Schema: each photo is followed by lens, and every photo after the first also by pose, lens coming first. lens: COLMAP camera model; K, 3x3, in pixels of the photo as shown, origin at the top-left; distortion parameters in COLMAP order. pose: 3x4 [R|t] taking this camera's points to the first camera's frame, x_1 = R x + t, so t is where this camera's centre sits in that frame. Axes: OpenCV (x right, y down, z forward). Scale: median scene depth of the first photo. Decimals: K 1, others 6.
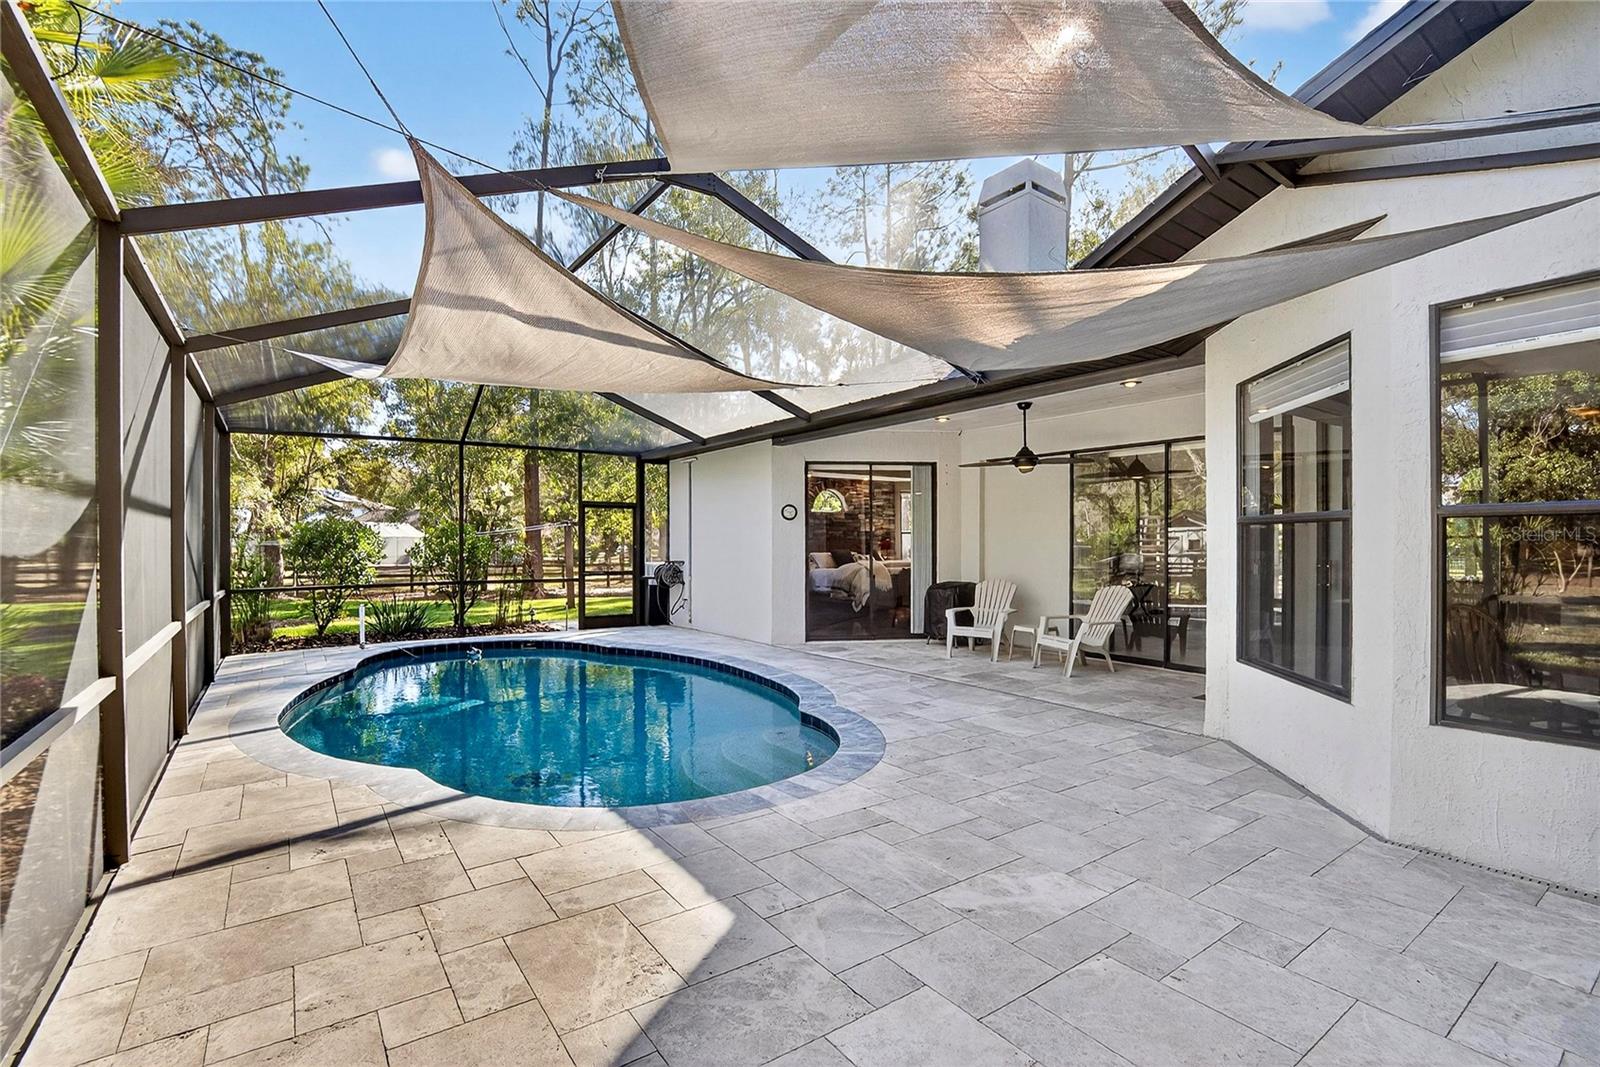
lens RADIAL K [[723.1, 0, 796.3], [0, 723.1, 540.1], [0, 0, 1]] dist [-0.042049, 0.009184]
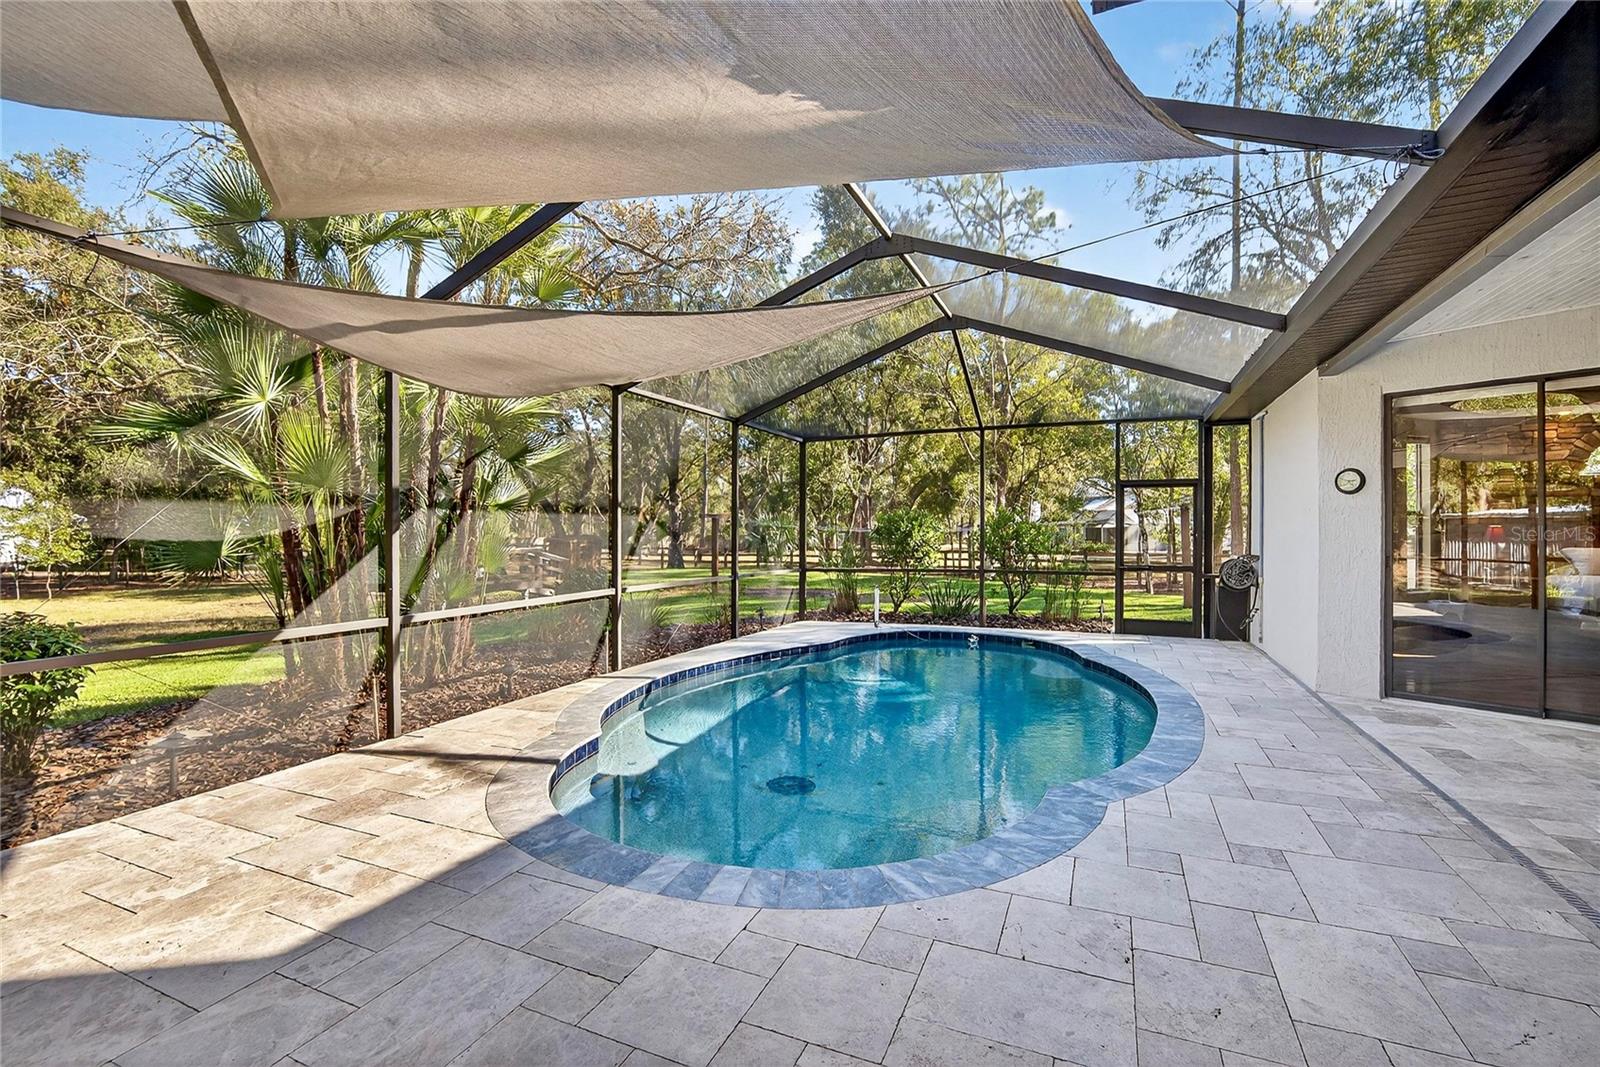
lens RADIAL K [[723.1, 0, 796.3], [0, 723.1, 540.1], [0, 0, 1]] dist [-0.042049, 0.009184]
pose [[0.514981, 0.010054, -0.857143, 0.307332], [0.004864, 0.999881, 0.014650, 0.000617], [0.857188, -0.011713, 0.514871, 0.343884]]
